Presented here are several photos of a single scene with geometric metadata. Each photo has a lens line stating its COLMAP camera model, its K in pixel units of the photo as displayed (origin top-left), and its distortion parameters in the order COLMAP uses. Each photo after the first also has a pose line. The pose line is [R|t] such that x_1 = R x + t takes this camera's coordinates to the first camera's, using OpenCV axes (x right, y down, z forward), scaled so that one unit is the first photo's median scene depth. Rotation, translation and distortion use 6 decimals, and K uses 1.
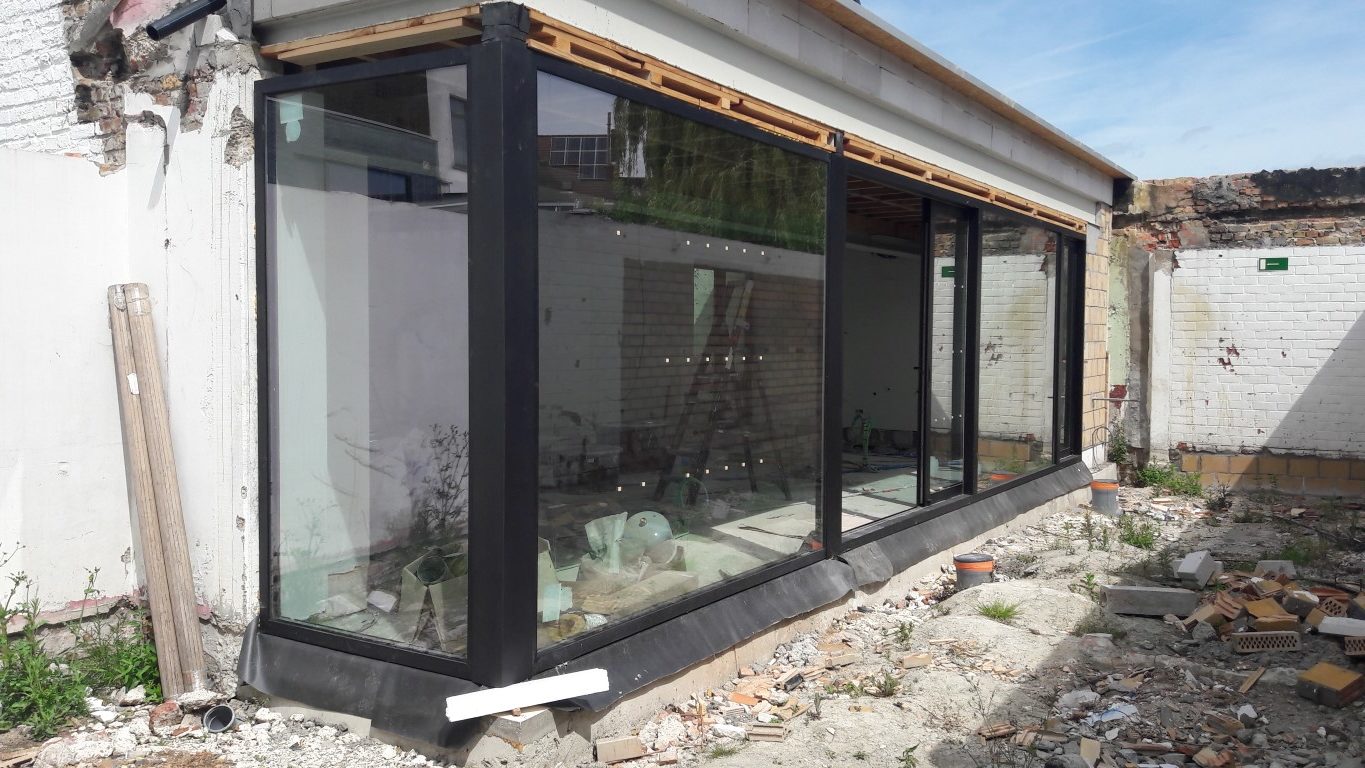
lens RADIAL K [[1120.6, 0, 682.5], [0, 1120.6, 384.0], [0, 0, 1]] dist [0.156057, -0.398503]
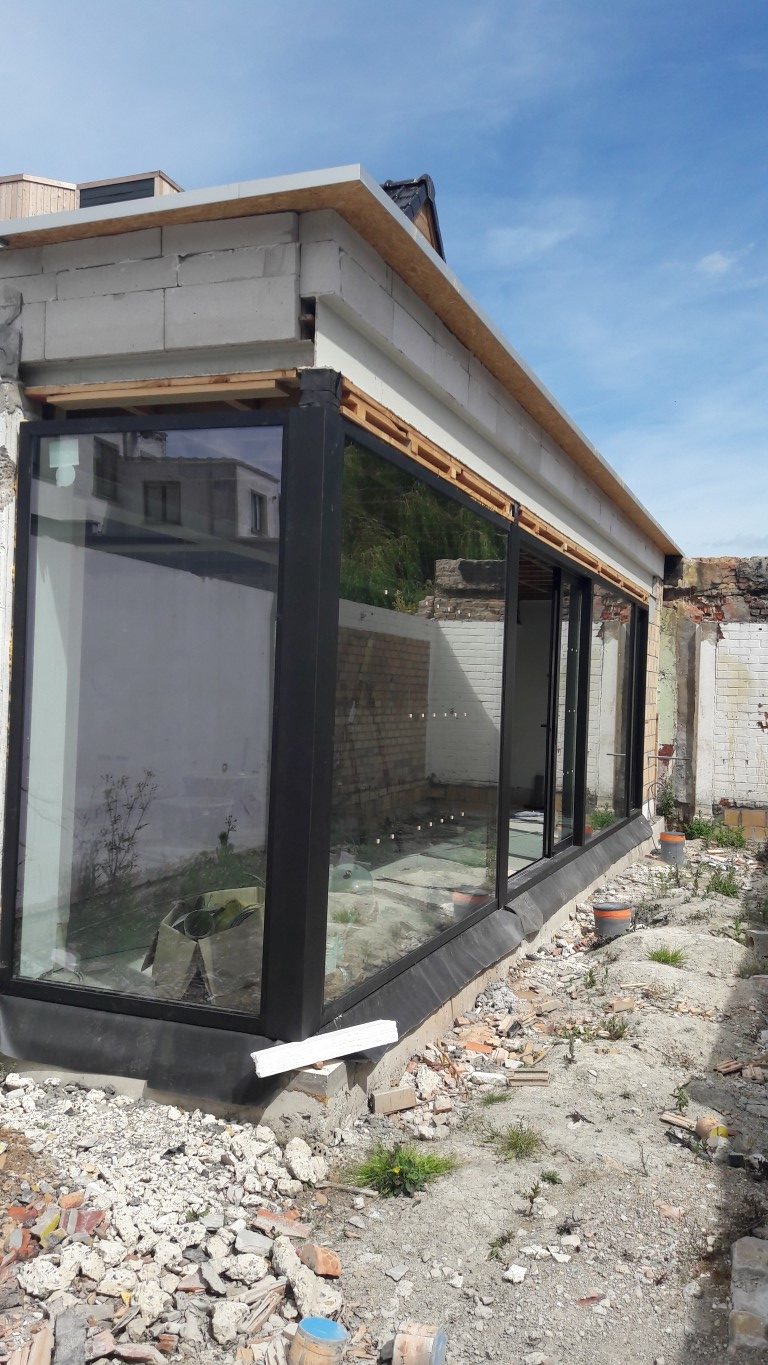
lens RADIAL K [[1120.6, 0, 384.0], [0, 1120.6, 682.5], [0, 0, 1]] dist [0.156057, -0.398503]
pose [[0.979452, 0.027529, 0.199789, -0.226803], [-0.018088, 0.998639, -0.048928, -0.000737], [-0.200864, 0.044309, 0.978617, -0.006953]]
